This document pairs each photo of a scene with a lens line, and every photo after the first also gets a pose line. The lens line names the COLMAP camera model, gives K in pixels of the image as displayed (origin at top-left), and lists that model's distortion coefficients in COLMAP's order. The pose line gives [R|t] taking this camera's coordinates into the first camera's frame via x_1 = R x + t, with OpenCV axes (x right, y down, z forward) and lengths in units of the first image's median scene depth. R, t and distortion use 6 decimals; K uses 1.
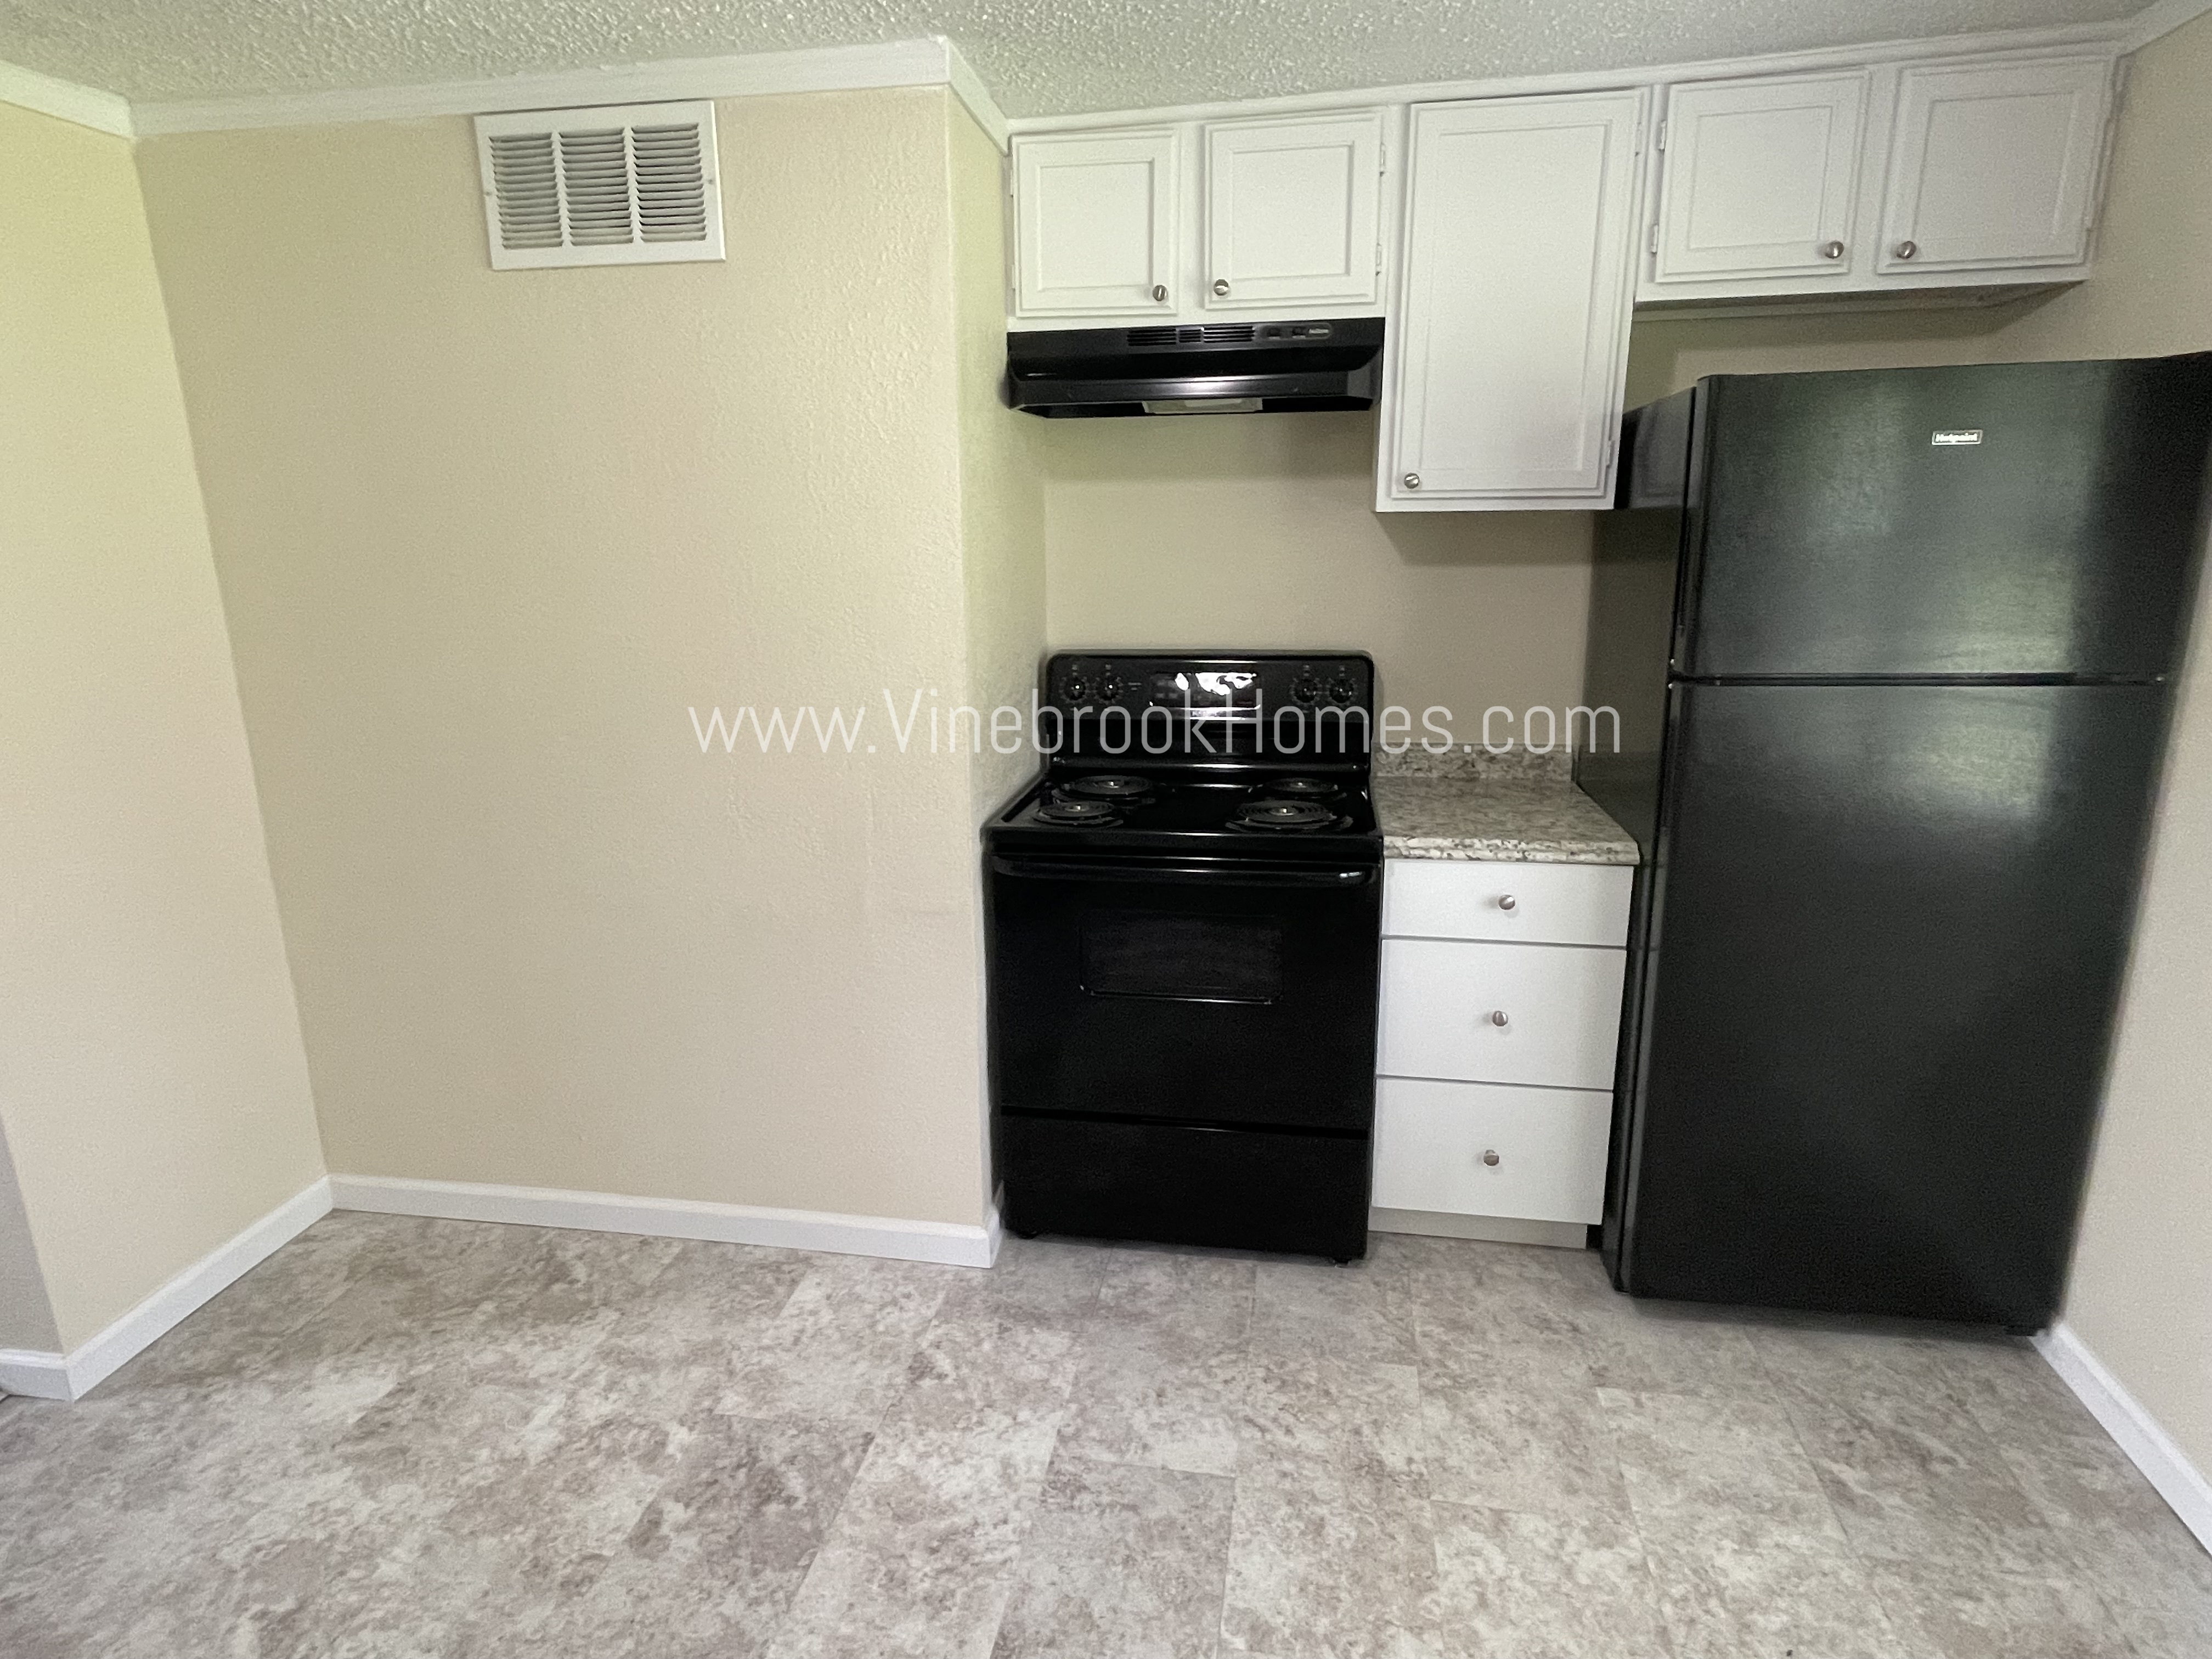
lens RADIAL K [[1190.2, 0, 1106.0], [0, 1190.2, 829.5], [0, 0, 1]] dist [-0.000036, 0.000077]
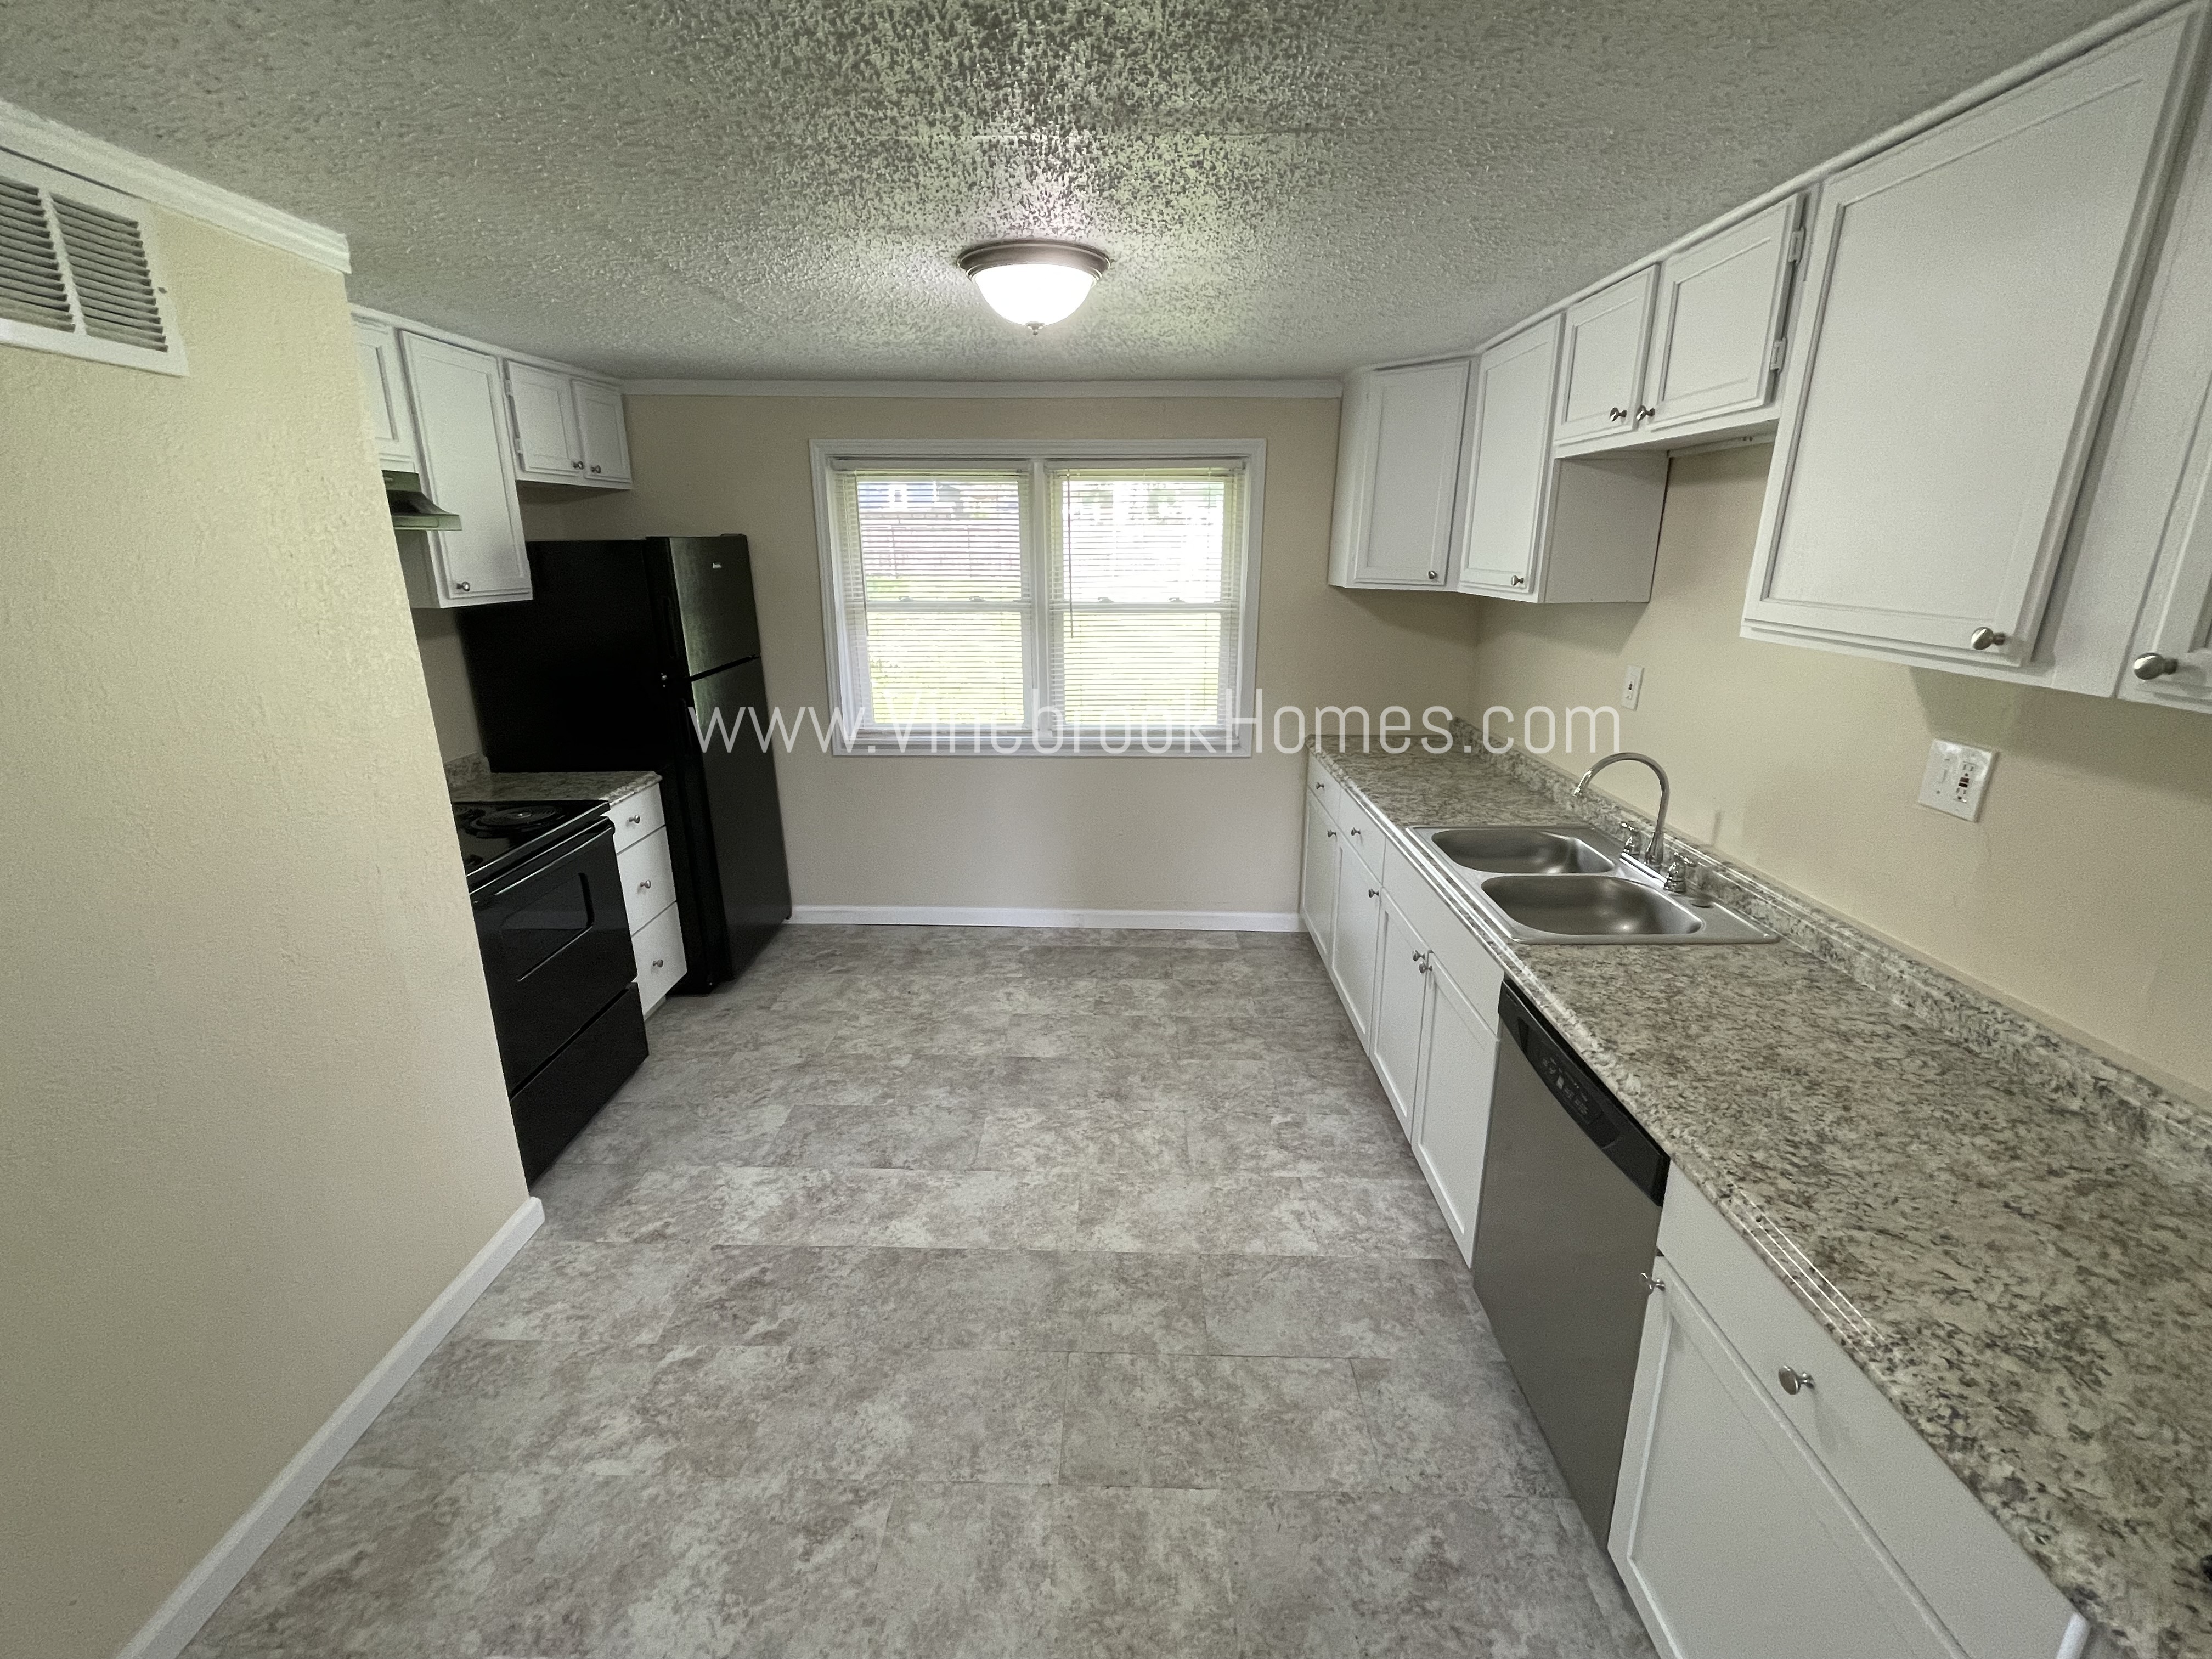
lens RADIAL K [[969.1, 0, 1106.0], [0, 969.1, 829.5], [0, 0, 1]] dist [0.000436, 0.000205]
pose [[-0.166478, -0.269060, 0.948626, -1.253848], [0.245839, 0.920346, 0.304182, -0.209588], [-0.954908, 0.283849, -0.087072, 0.484300]]
